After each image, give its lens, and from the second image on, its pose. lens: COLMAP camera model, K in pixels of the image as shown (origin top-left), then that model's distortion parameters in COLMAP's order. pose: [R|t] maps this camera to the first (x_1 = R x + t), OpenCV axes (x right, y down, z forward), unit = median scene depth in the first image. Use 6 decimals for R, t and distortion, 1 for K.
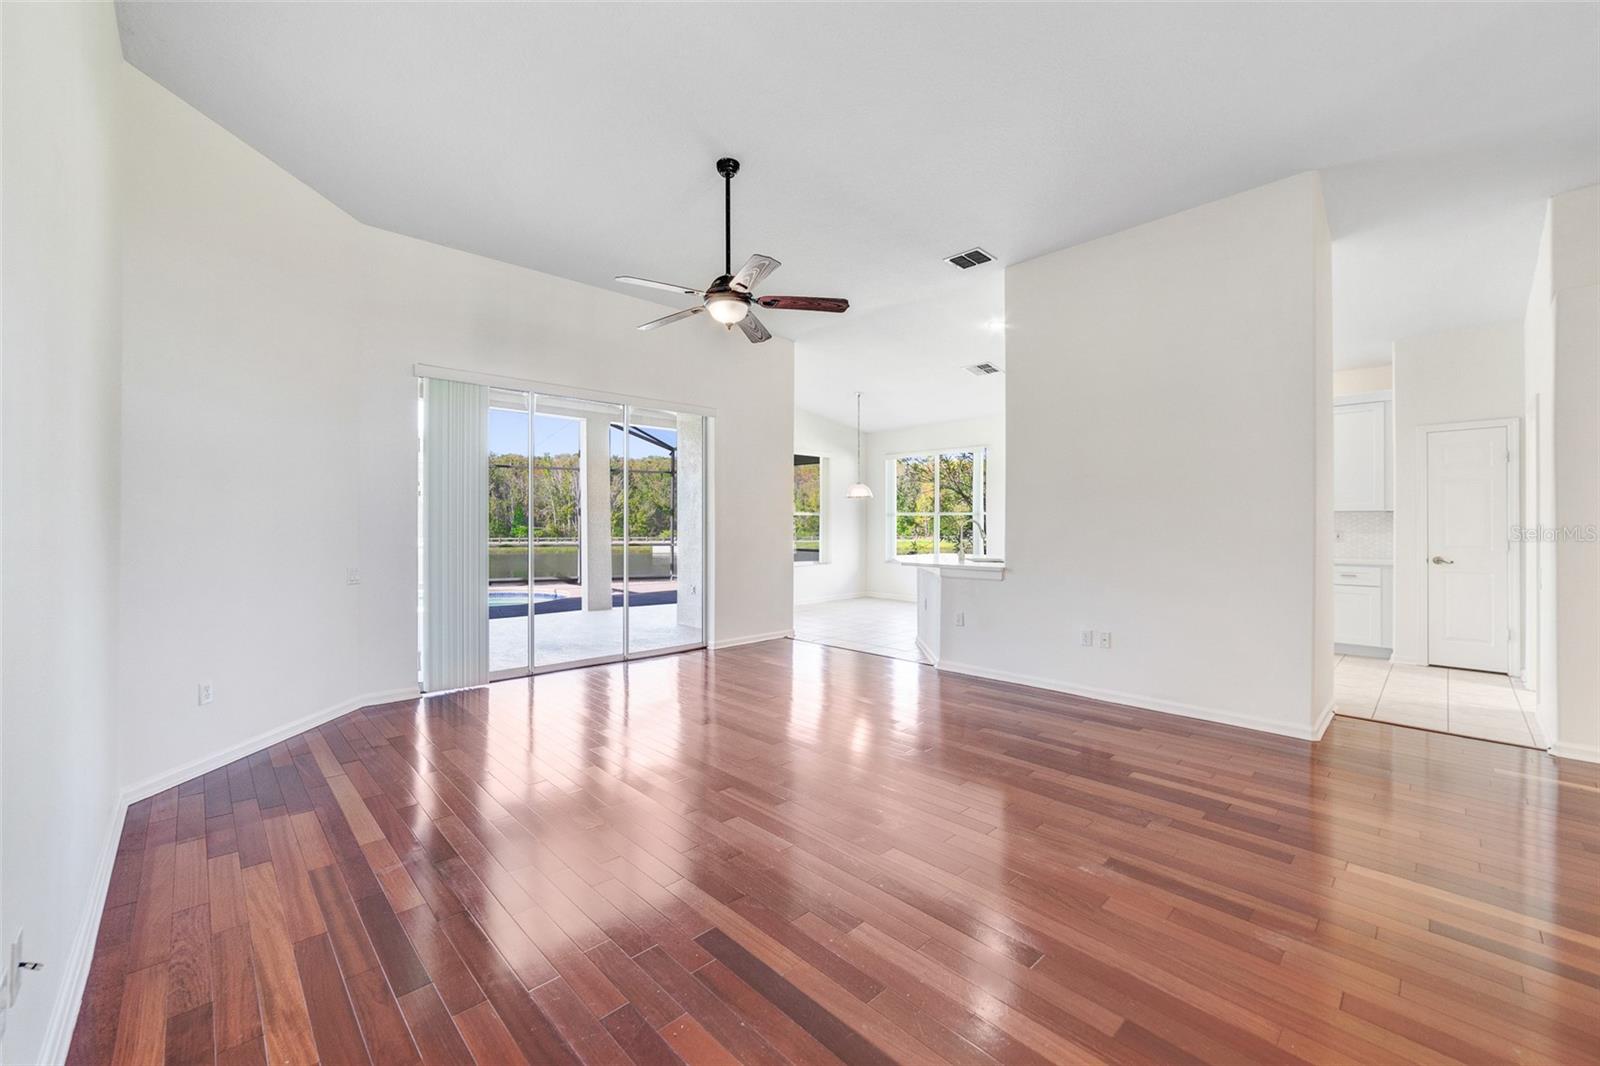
lens RADIAL K [[629.0, 0, 800.1], [0, 629.0, 522.8], [0, 0, 1]] dist [-0.016789, 0.002960]
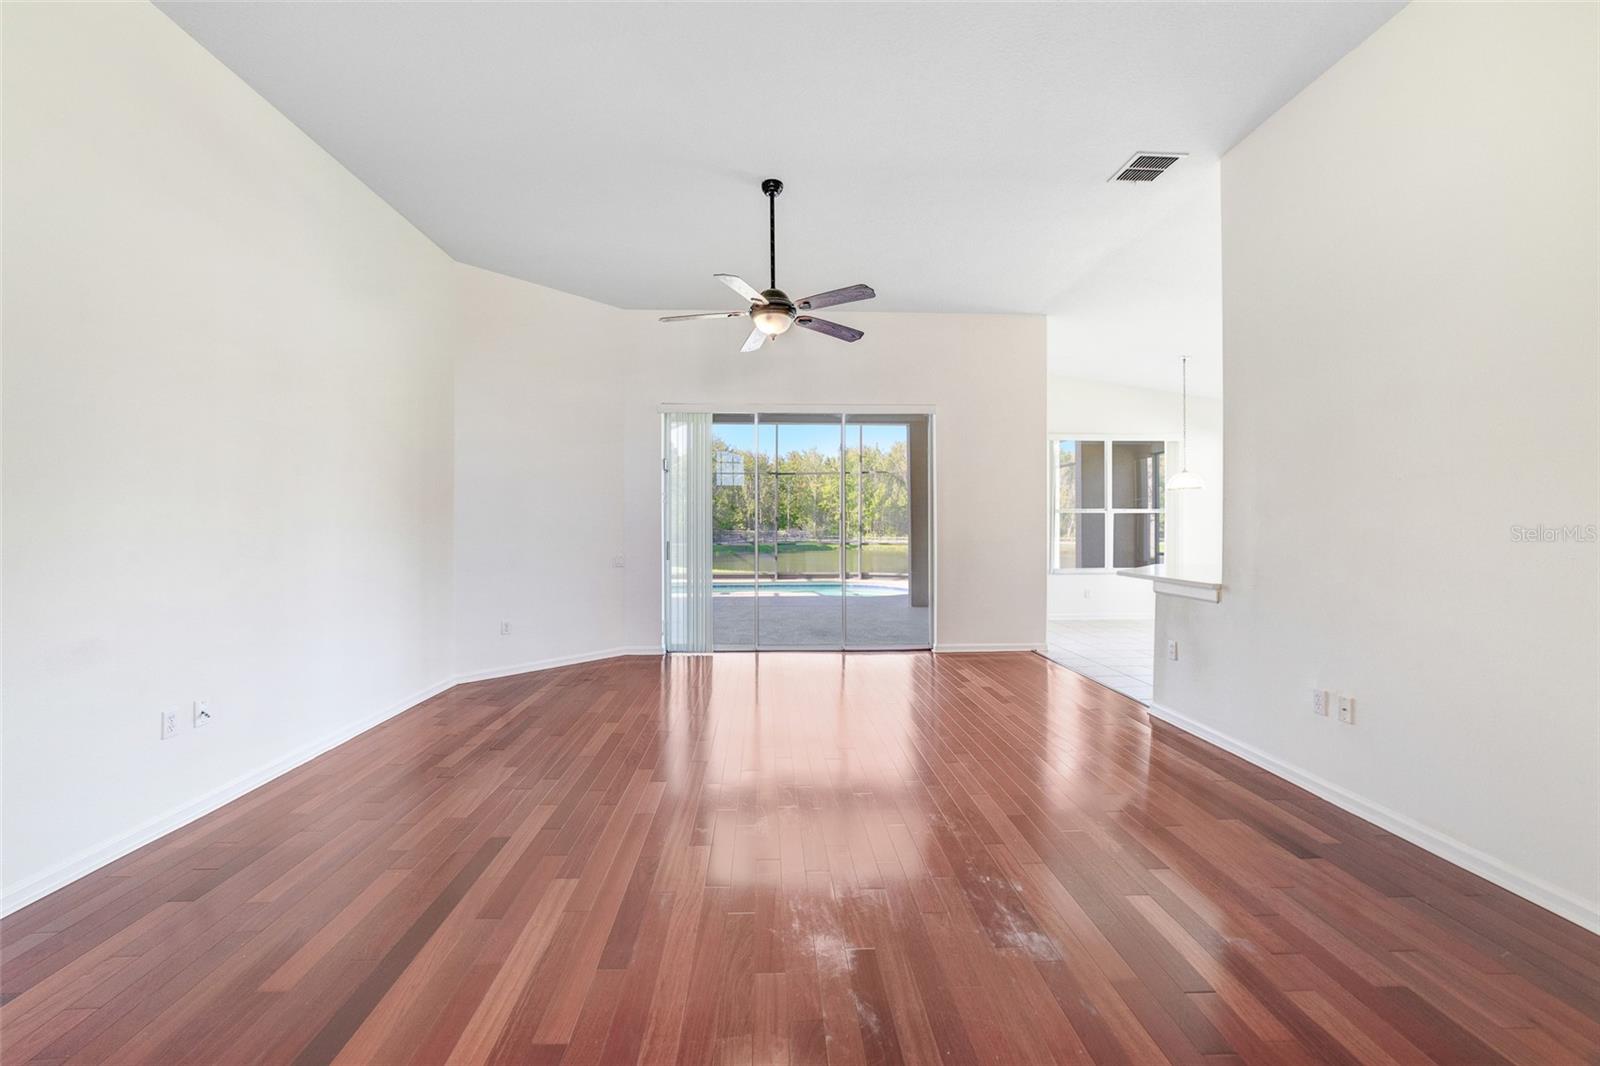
lens RADIAL K [[629.0, 0, 790.5], [0, 629.0, 523.0], [0, 0, 1]] dist [-0.016789, 0.002960]
pose [[0.748210, -0.003091, -0.663454, 0.479113], [0.002821, 0.999995, -0.001478, 0.002383], [0.663455, -0.000765, 0.748215, 0.175305]]
